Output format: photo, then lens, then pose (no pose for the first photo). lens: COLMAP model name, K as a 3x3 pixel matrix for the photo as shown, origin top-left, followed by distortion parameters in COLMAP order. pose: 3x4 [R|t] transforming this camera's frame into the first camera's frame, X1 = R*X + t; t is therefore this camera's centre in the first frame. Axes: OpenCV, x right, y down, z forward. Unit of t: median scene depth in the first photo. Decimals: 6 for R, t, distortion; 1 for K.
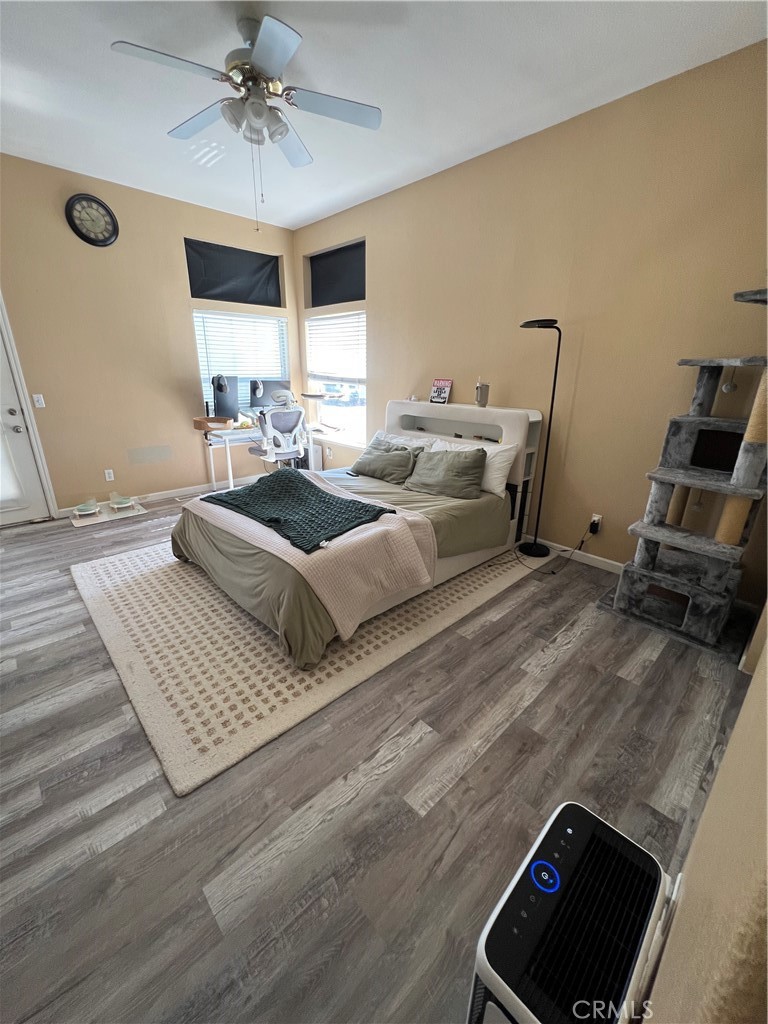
lens RADIAL K [[413.7, 0, 385.3], [0, 413.7, 513.4], [0, 0, 1]] dist [-0.000836, 0.000029]
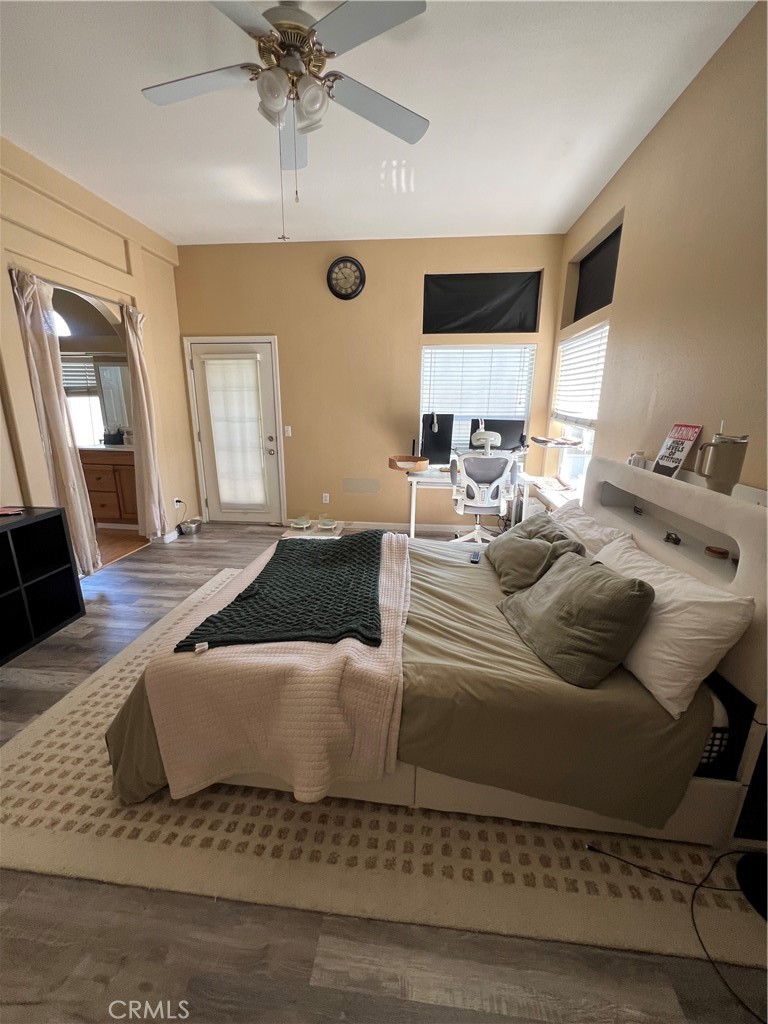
lens RADIAL K [[413.7, 0, 383.2], [0, 413.7, 511.0], [0, 0, 1]] dist [-0.000836, 0.000029]
pose [[0.643539, 0.187529, -0.742085, 0.302192], [-0.252513, 0.967259, 0.025451, -0.140468], [0.722561, 0.171007, 0.669822, 0.405472]]
